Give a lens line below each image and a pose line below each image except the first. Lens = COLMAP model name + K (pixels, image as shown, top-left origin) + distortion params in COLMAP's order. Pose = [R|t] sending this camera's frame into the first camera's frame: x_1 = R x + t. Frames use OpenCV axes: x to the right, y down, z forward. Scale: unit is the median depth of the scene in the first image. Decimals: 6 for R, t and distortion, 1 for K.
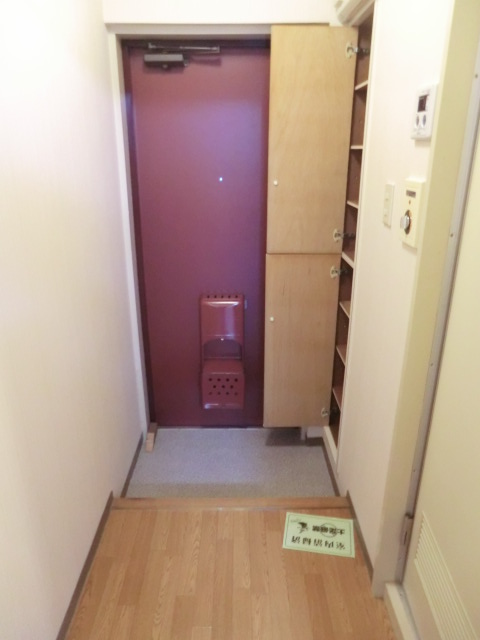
lens RADIAL K [[466.9, 0, 240.0], [0, 466.9, 320.0], [0, 0, 1]] dist [-0.002253, -0.001240]
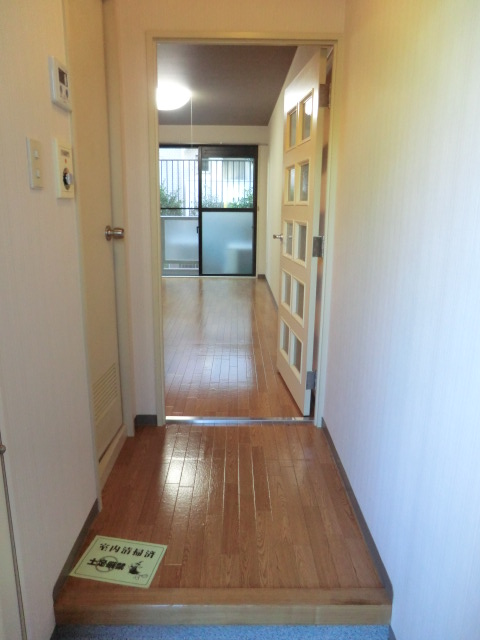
lens RADIAL K [[466.9, 0, 240.0], [0, 466.9, 320.0], [0, 0, 1]] dist [-0.002253, -0.001240]
pose [[-0.999927, -0.007523, -0.009487, -0.039888], [-0.011539, 0.829483, 0.558413, -0.399372], [0.003668, 0.558482, -0.829509, 1.514785]]
